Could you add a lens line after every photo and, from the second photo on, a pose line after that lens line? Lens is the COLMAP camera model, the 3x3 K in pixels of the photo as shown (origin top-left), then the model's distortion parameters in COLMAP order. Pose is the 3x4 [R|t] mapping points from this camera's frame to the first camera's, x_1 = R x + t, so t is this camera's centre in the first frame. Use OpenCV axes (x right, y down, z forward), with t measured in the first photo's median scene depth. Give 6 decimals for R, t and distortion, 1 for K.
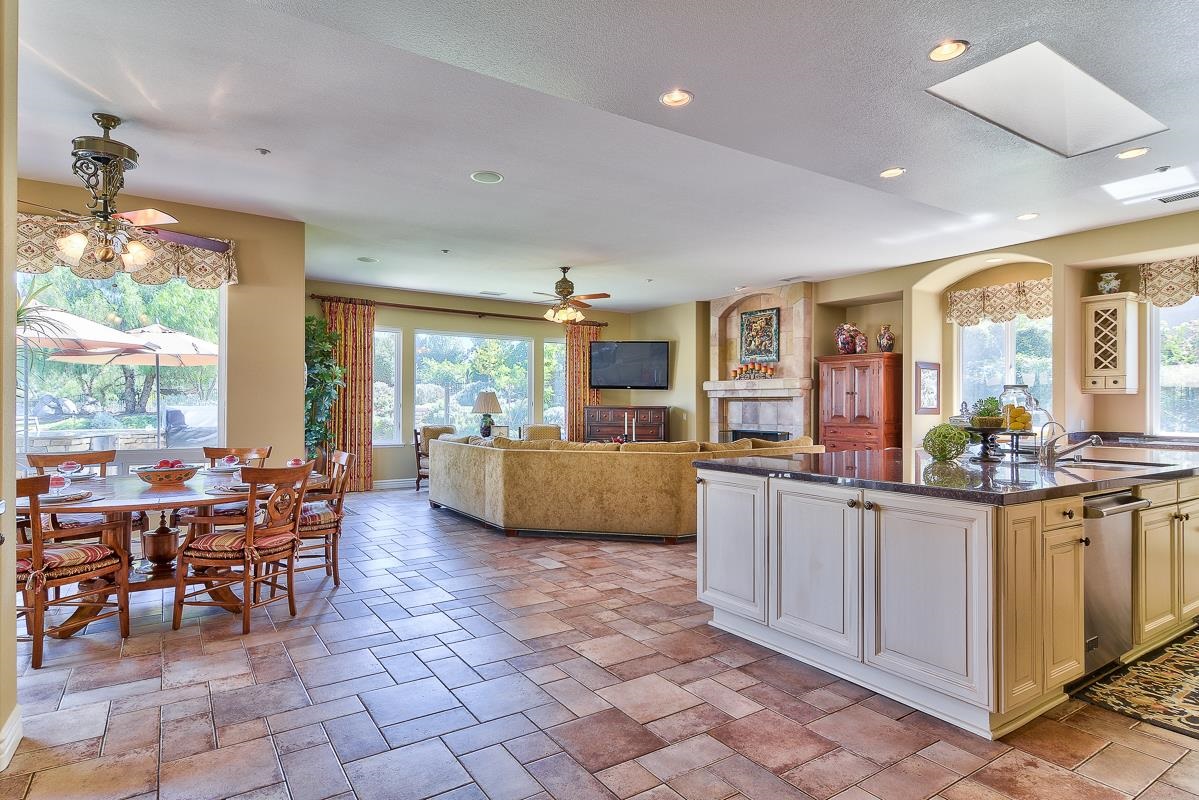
lens RADIAL K [[647.0, 0, 601.6], [0, 647.0, 420.6], [0, 0, 1]] dist [0.021654, -0.001937]
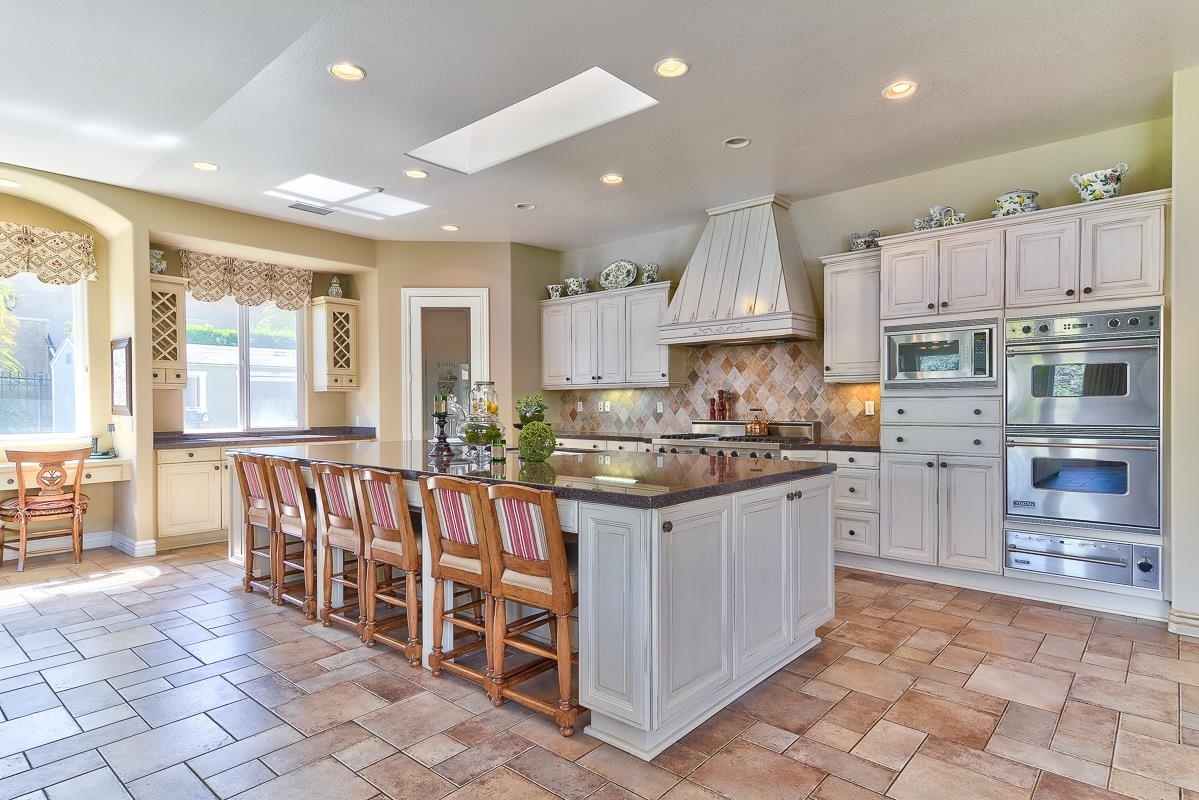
lens RADIAL K [[656.1, 0, 596.3], [0, 656.1, 406.4], [0, 0, 1]] dist [0.020224, -0.000413]
pose [[-0.254160, -0.005802, 0.967145, -0.455592], [0.027602, 0.999531, 0.013250, -0.025965], [-0.966768, 0.030063, -0.253881, 1.318089]]
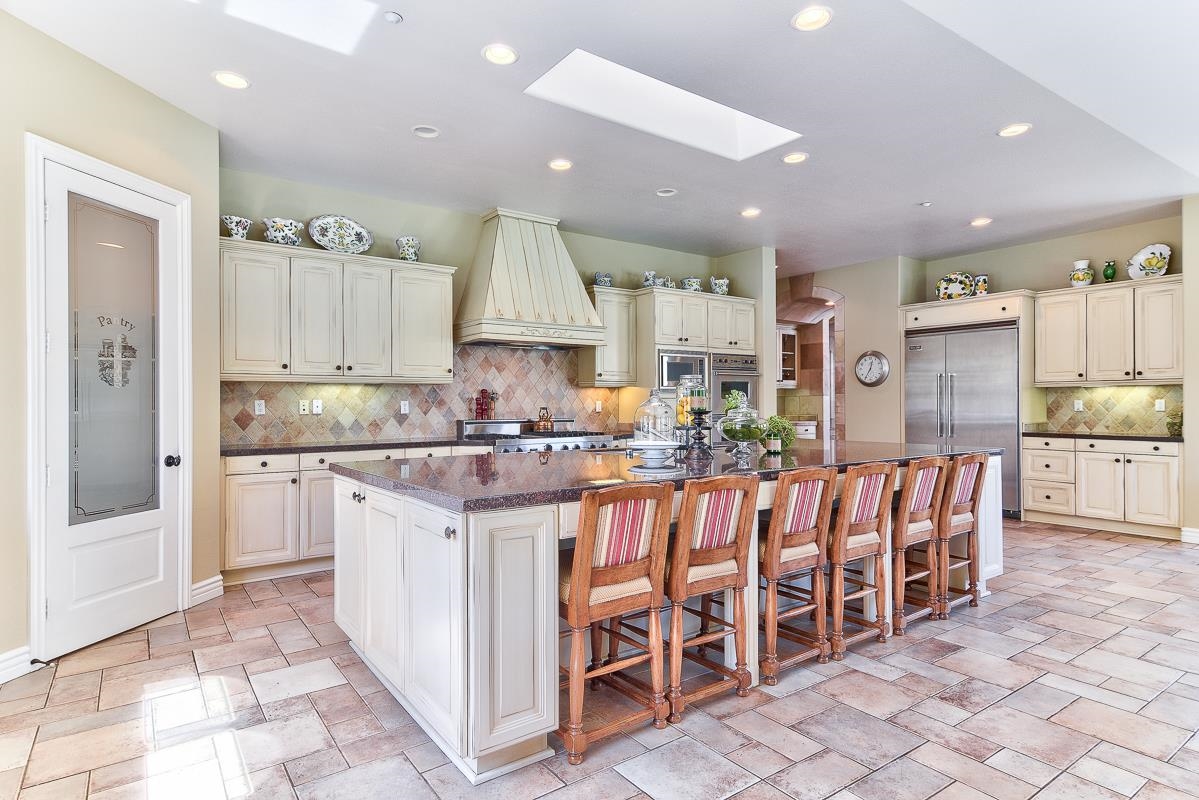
lens RADIAL K [[645.0, 0, 599.5], [0, 645.0, 400.0], [0, 0, 1]] dist [0.021881, -0.001113]
pose [[-0.999442, 0.000789, -0.033380, 0.954338], [0.000191, 0.999840, 0.017891, -0.039899], [0.033389, 0.017875, -0.999283, 2.296504]]
